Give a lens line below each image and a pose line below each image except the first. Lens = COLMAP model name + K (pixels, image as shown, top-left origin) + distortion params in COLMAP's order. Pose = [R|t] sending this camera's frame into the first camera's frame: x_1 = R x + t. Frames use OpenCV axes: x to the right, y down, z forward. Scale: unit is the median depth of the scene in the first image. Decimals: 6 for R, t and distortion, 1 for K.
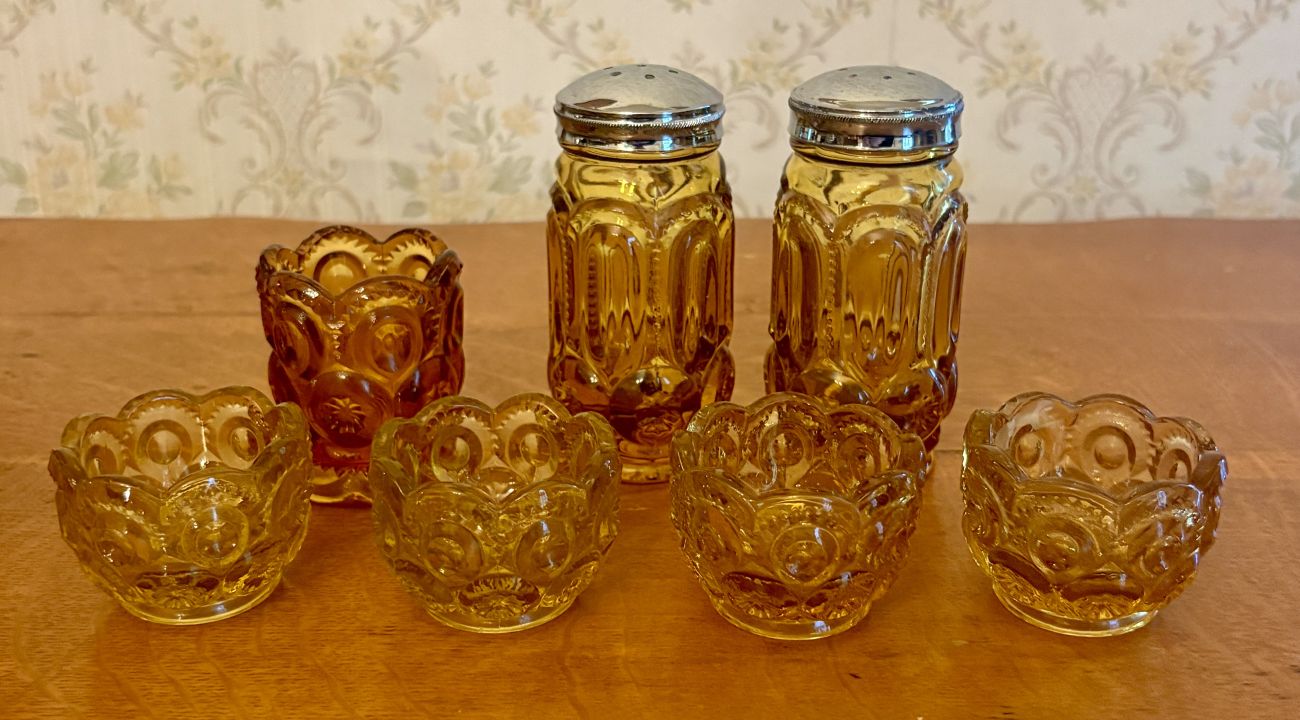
lens RADIAL K [[1522.3, 0, 639.4], [0, 1522.3, 370.1], [0, 0, 1]] dist [0.032946, 0.000000]
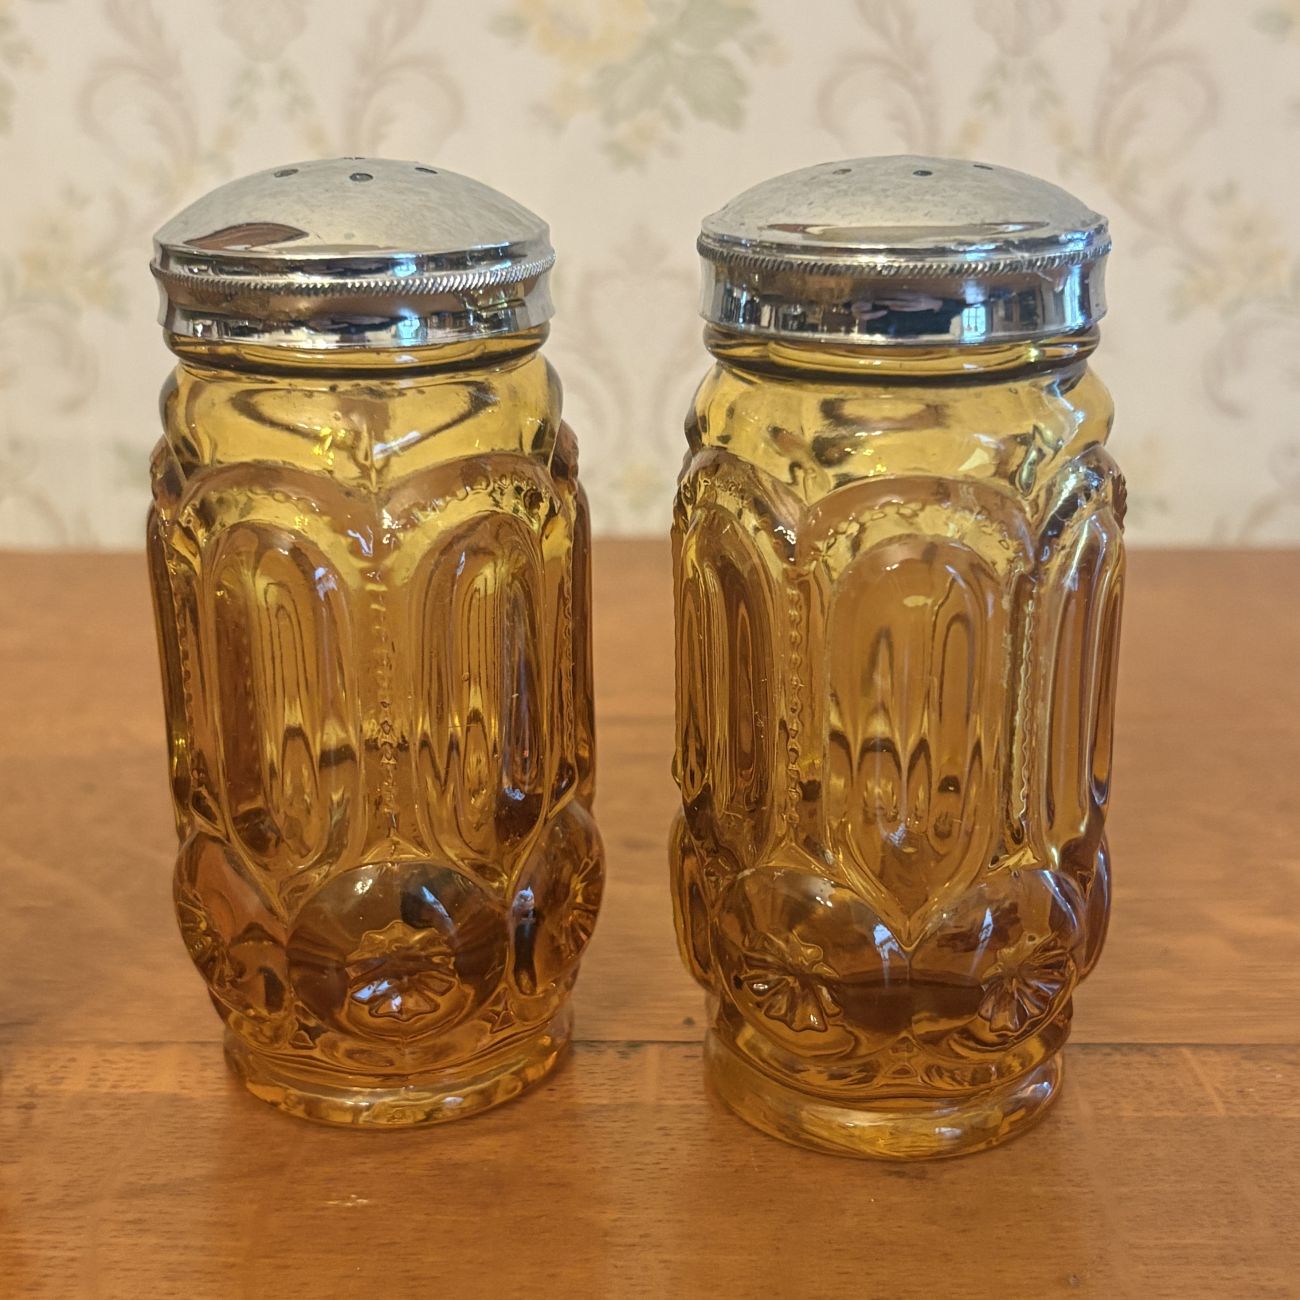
lens RADIAL K [[2131.6, 0, 645.1], [0, 2131.6, 639.8], [0, 0, 1]] dist [-0.010786, 0.000000]
pose [[0.999410, 0.000706, -0.034352, 0.103096], [-0.002911, 0.997933, -0.064202, -0.026302], [0.034236, 0.064264, 0.997345, 0.411342]]
